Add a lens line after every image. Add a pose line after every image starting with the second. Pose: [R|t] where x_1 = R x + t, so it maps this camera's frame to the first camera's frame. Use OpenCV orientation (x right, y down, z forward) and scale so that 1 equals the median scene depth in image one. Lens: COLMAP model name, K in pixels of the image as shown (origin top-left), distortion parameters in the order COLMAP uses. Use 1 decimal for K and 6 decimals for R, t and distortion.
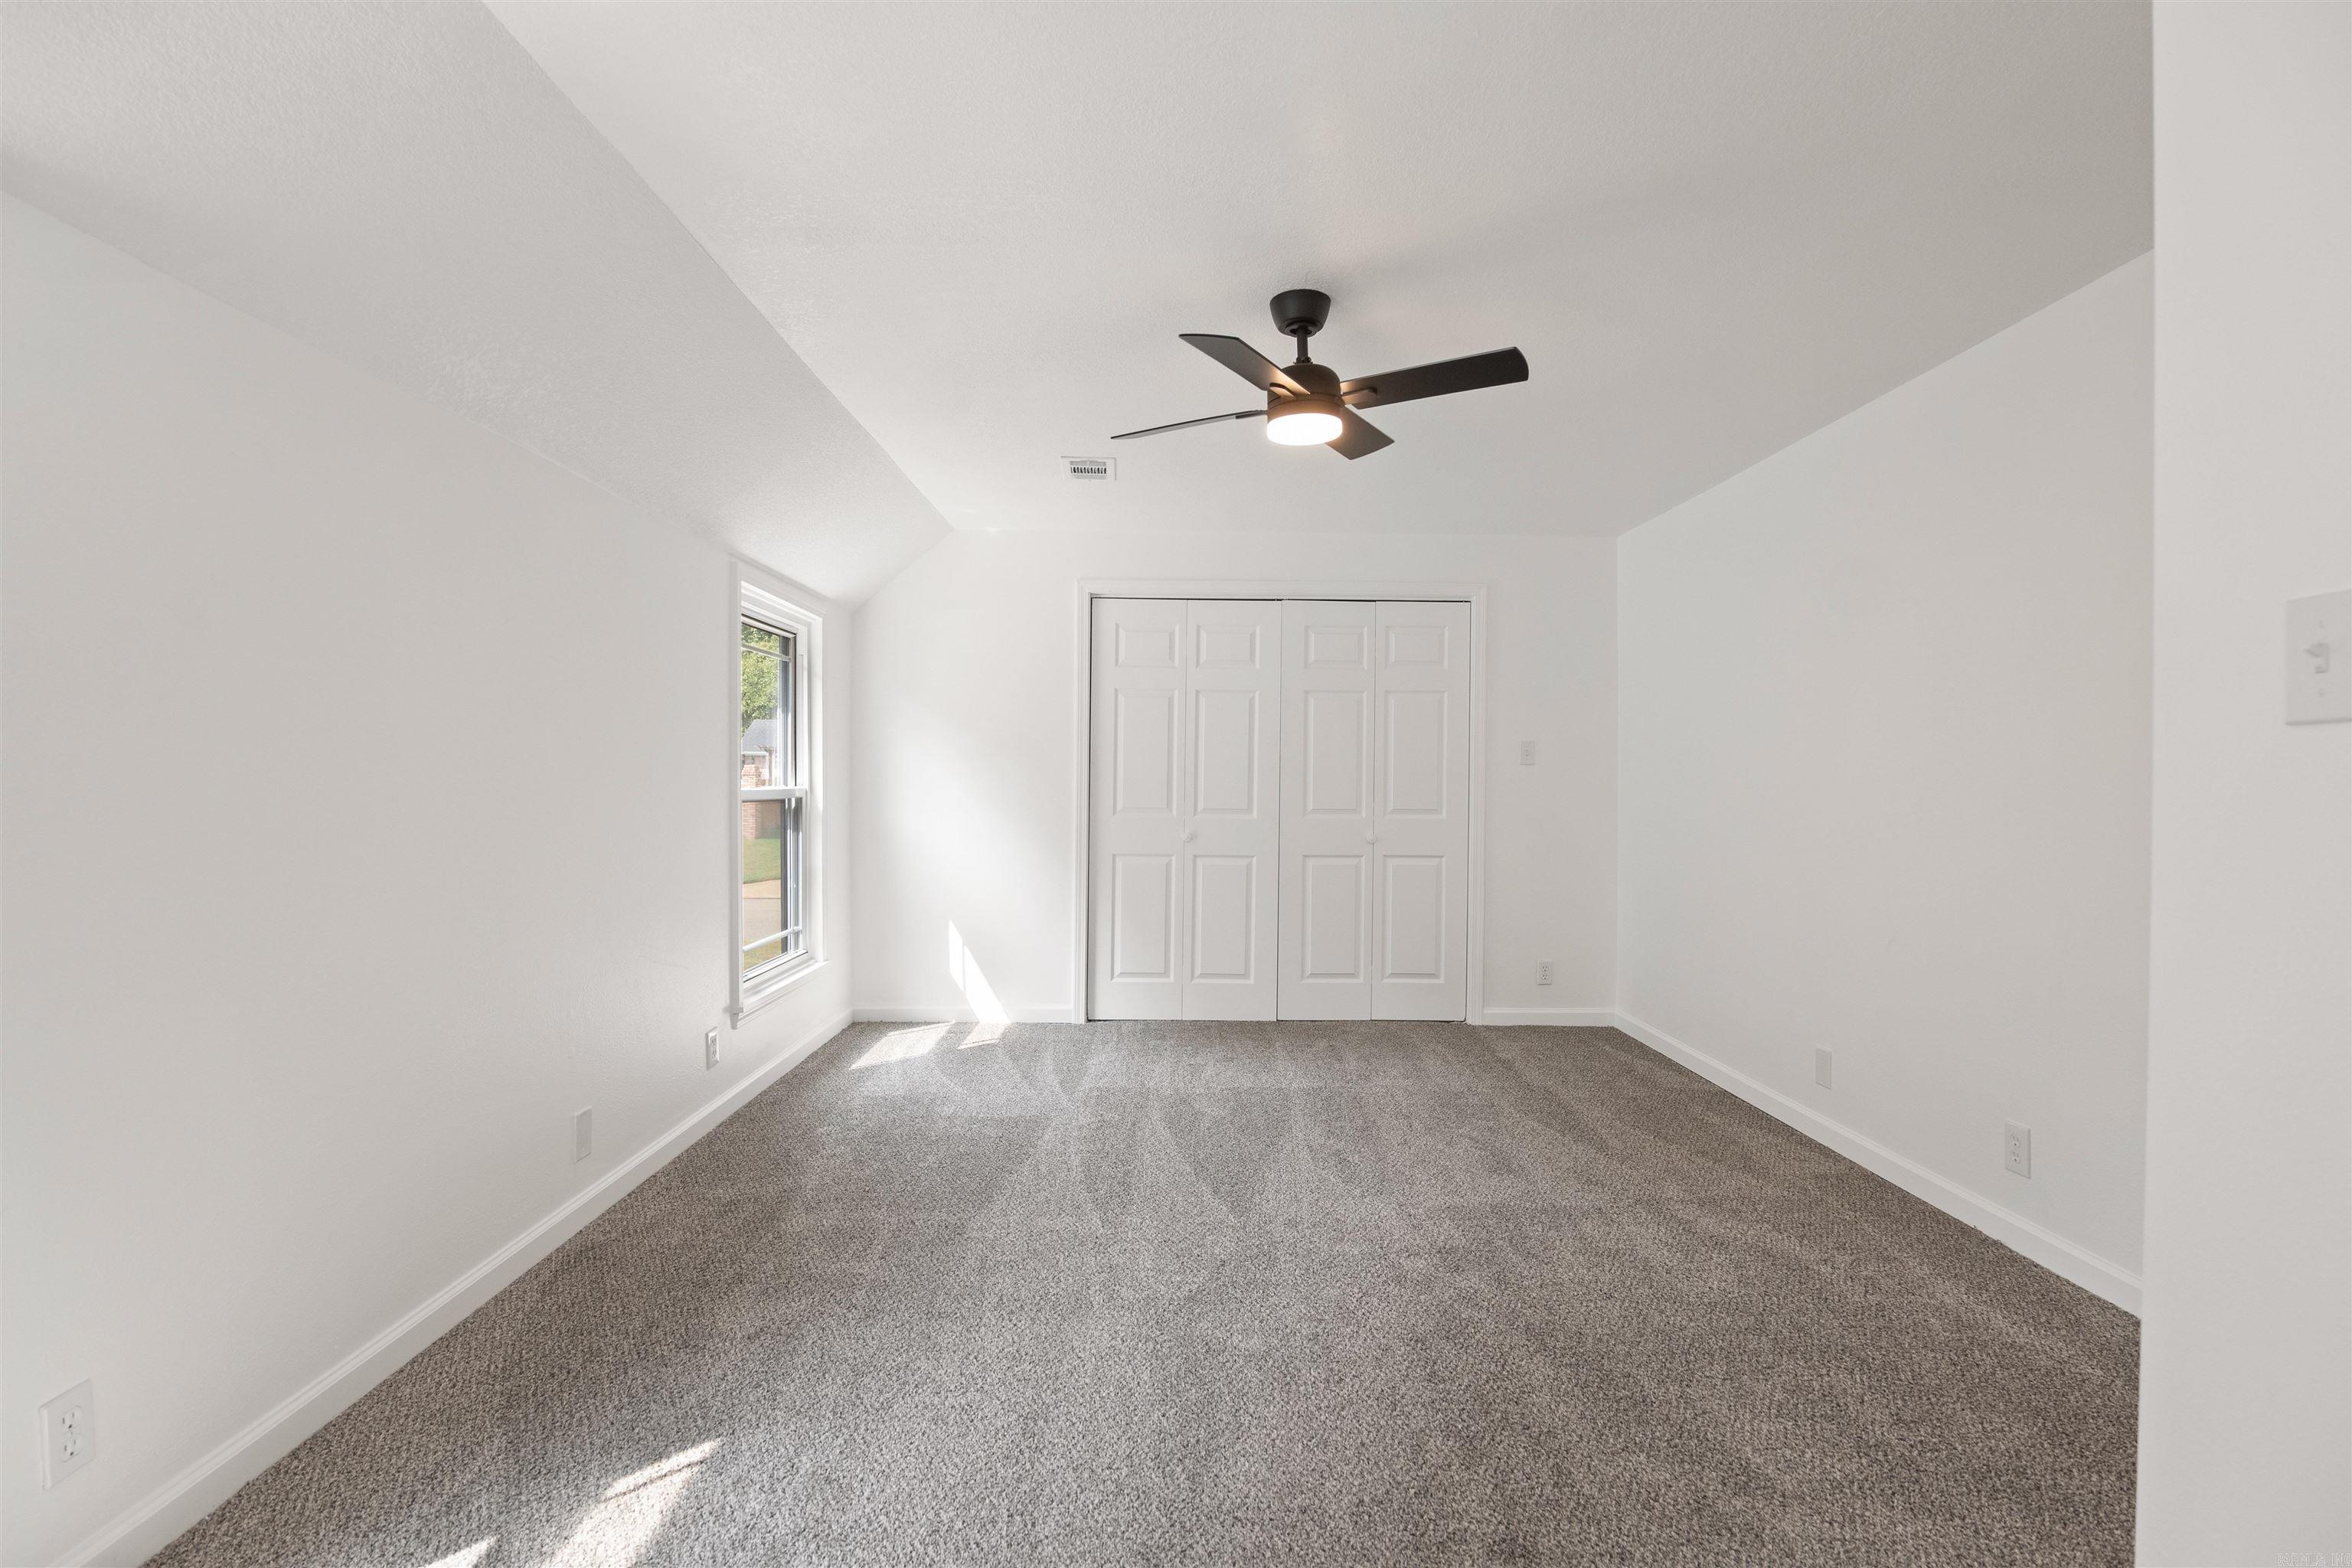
lens RADIAL K [[1089.1, 0, 1174.5], [0, 1089.1, 790.1], [0, 0, 1]] dist [-0.034757, 0.000342]
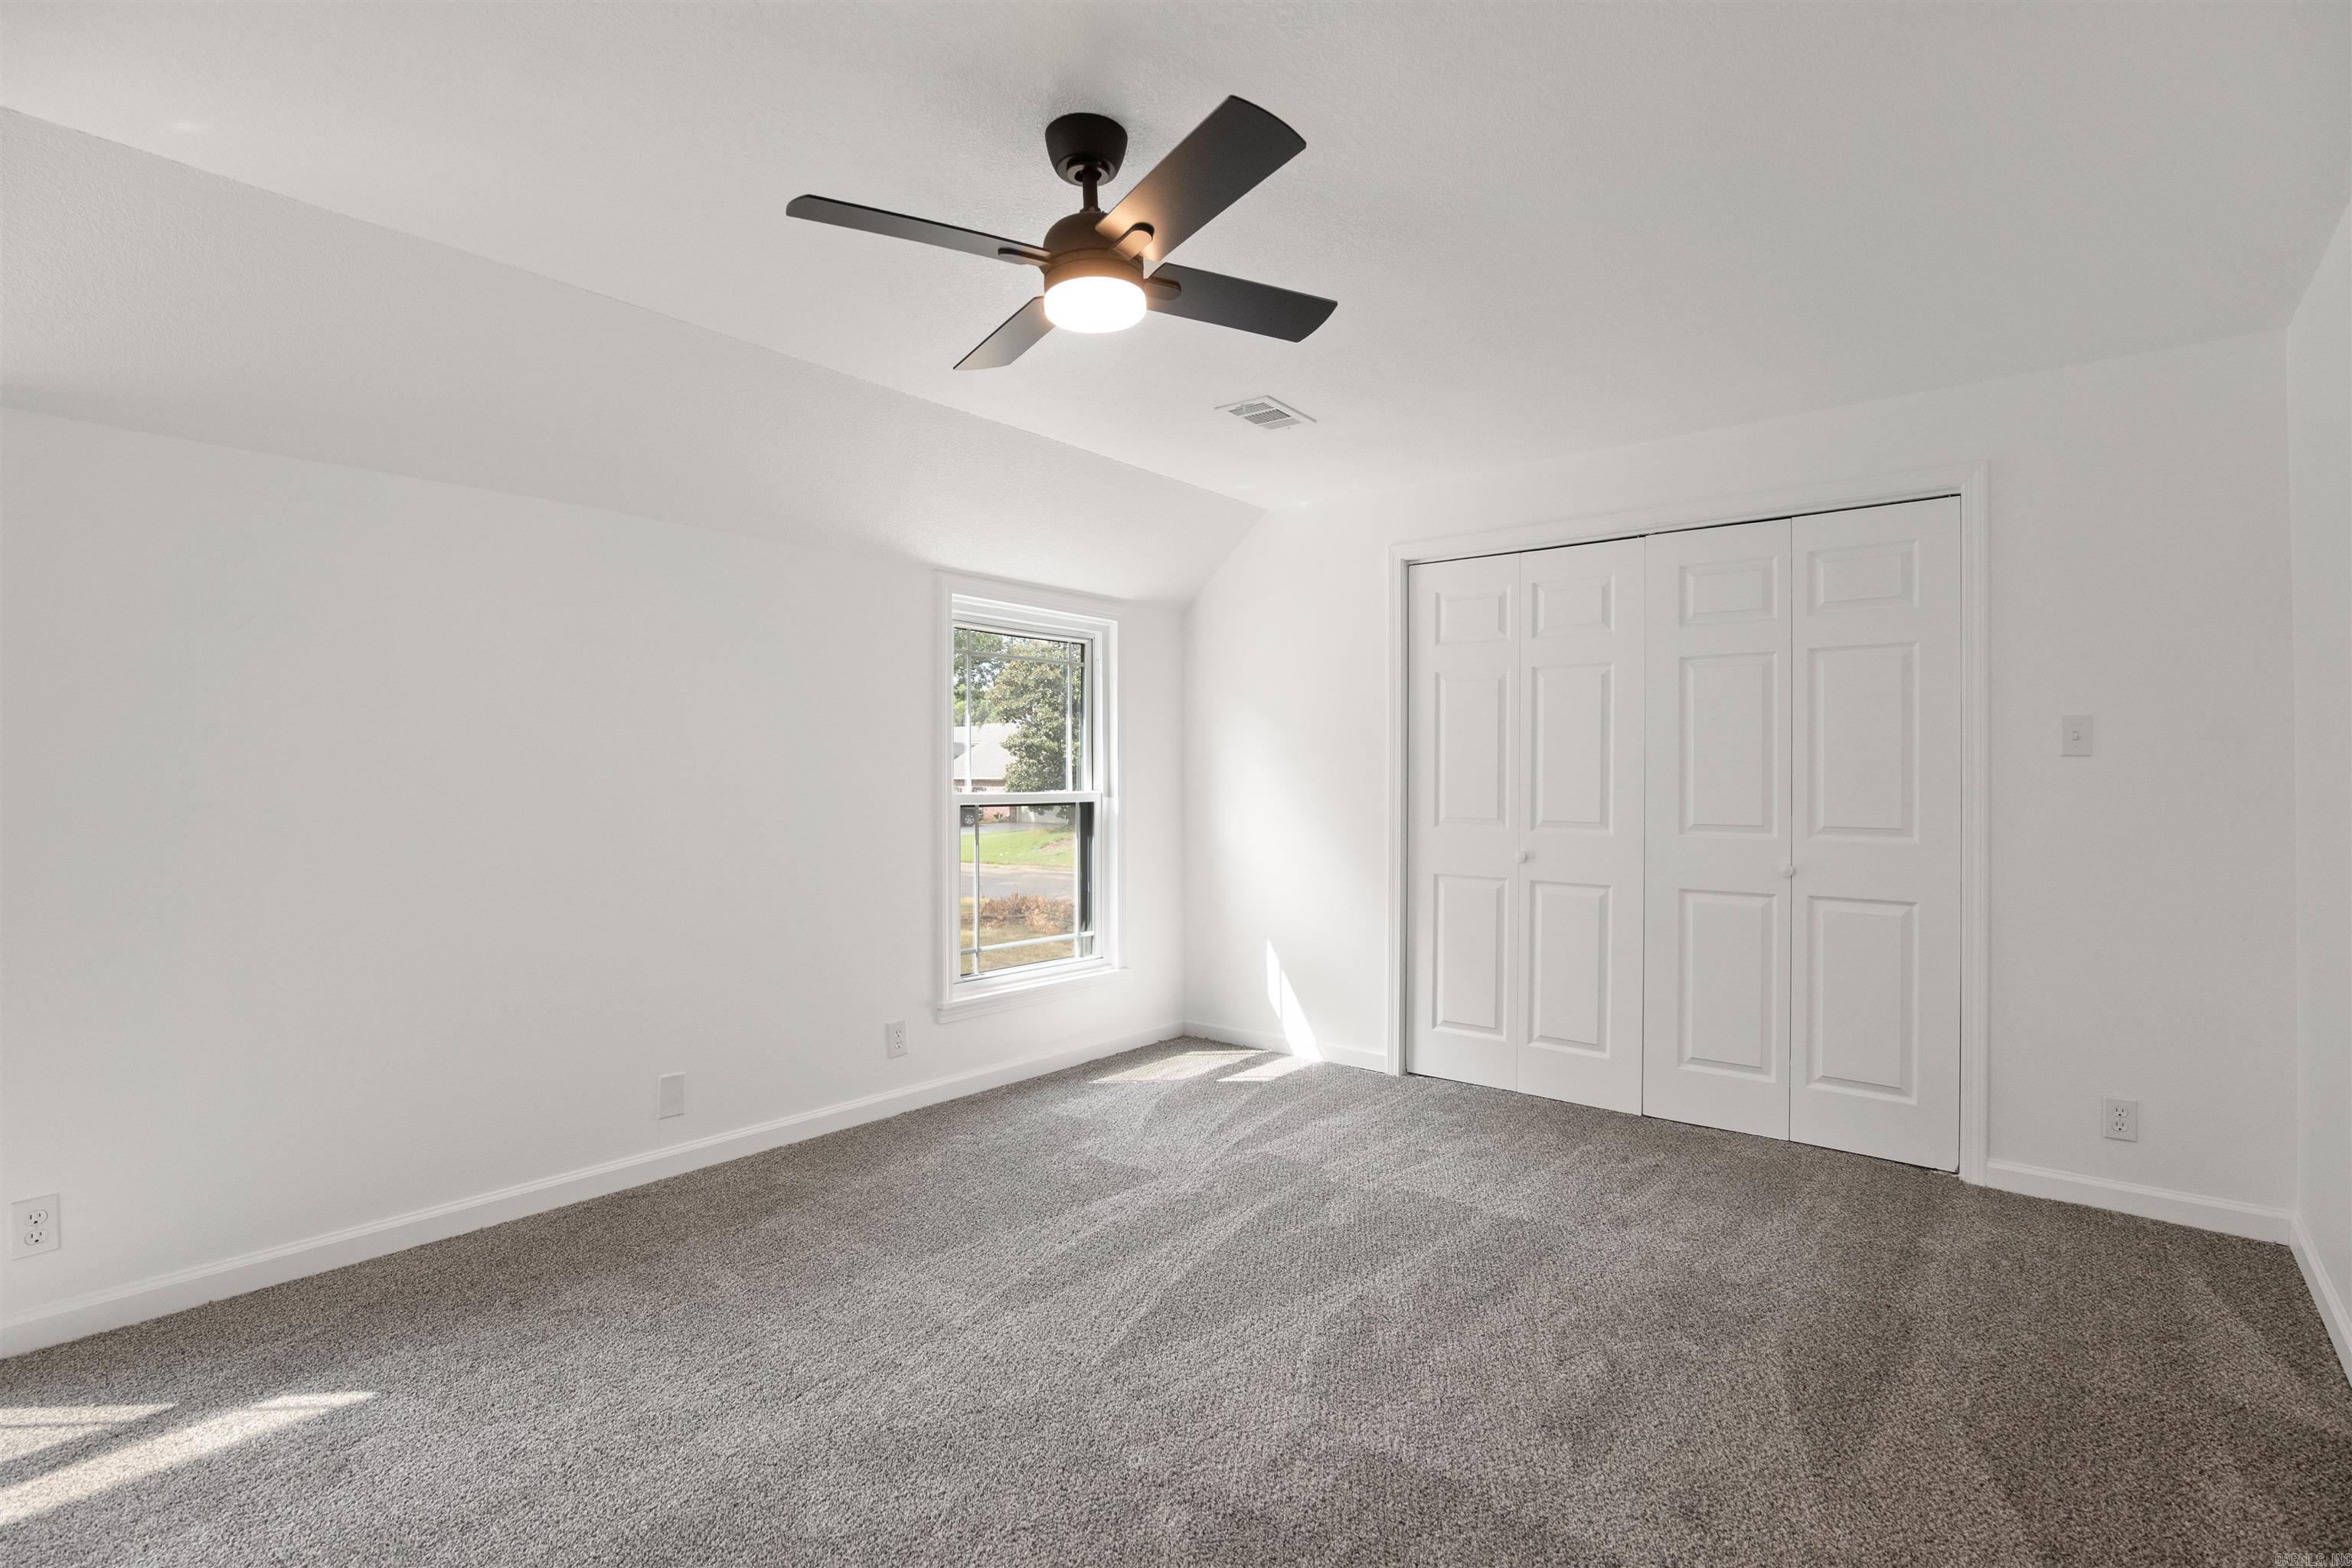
lens RADIAL K [[1096.2, 0, 1186.1], [0, 1096.2, 781.3], [0, 0, 1]] dist [-0.014633, 0.001314]
pose [[0.775027, -0.004878, -0.631909, 0.322566], [-0.005457, 0.999881, -0.014412, 0.001655], [0.631904, 0.014618, 0.774908, 0.244140]]
